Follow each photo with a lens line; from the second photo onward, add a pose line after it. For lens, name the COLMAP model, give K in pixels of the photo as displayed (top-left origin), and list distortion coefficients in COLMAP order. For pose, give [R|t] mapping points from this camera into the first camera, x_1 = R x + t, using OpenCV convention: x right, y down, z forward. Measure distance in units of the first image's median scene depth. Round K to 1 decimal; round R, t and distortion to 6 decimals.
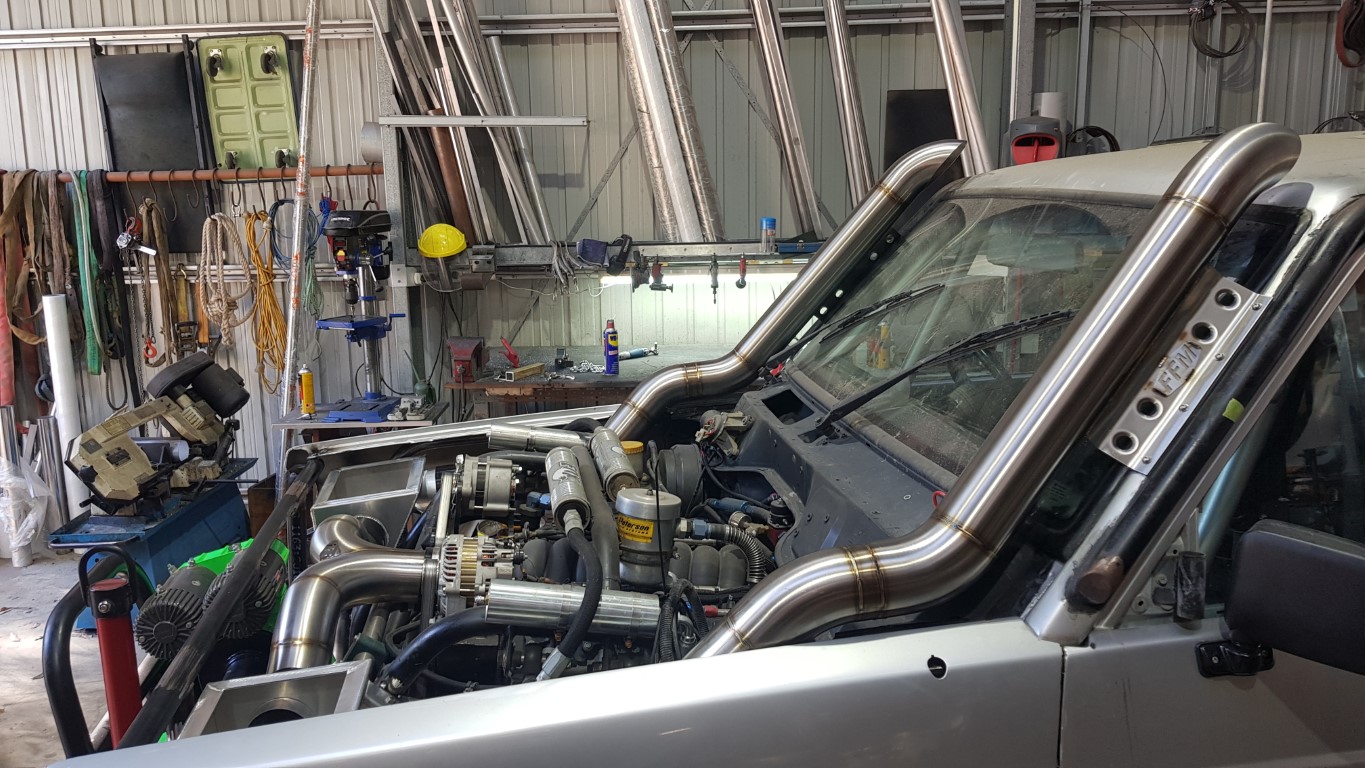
lens RADIAL K [[1052.5, 0, 682.5], [0, 1052.5, 384.0], [0, 0, 1]] dist [0.051577, -0.093304]
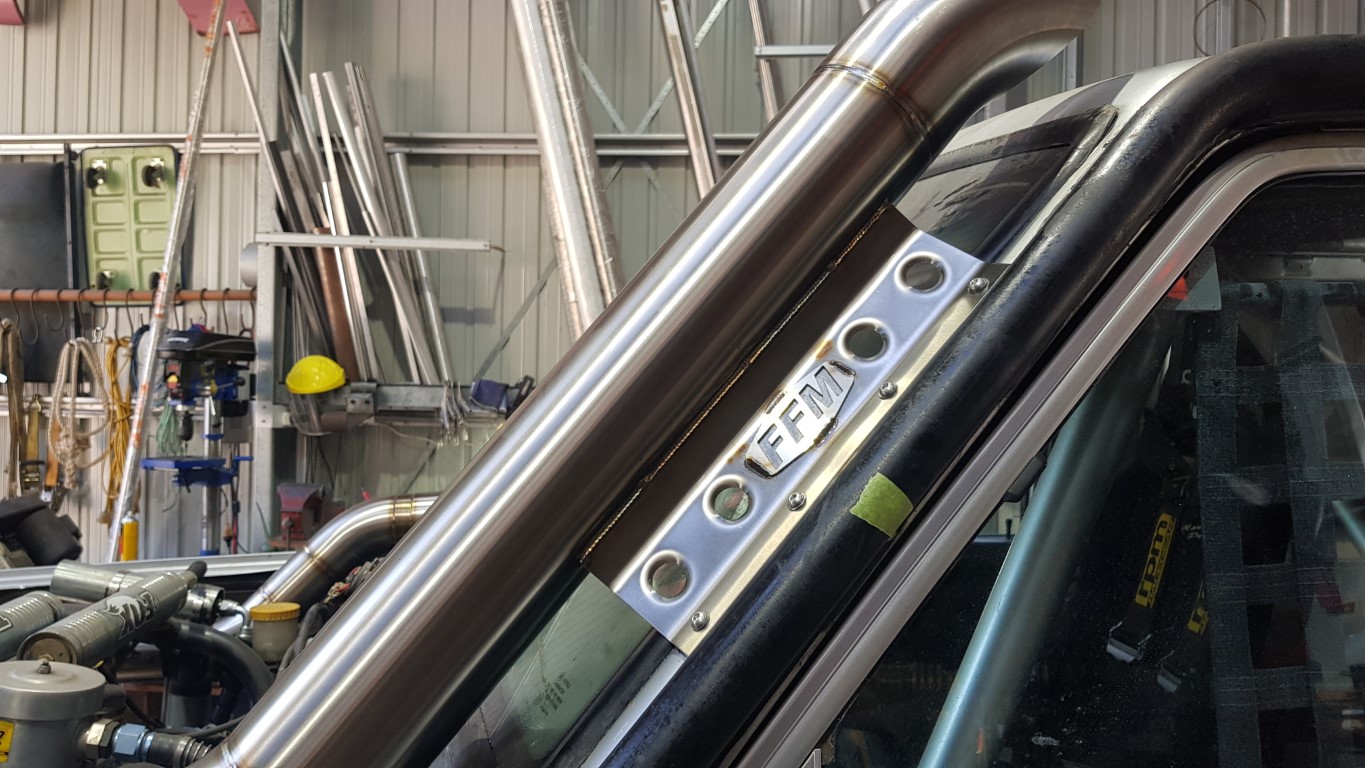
lens RADIAL K [[1092.5, 0, 684.6], [0, 1092.5, 358.8], [0, 0, 1]] dist [0.054218, -0.146288]
pose [[0.998457, 0.037612, -0.040841, 0.105942], [-0.044953, 0.979359, -0.197067, 0.013045], [0.032586, 0.198599, 0.979539, 0.132818]]
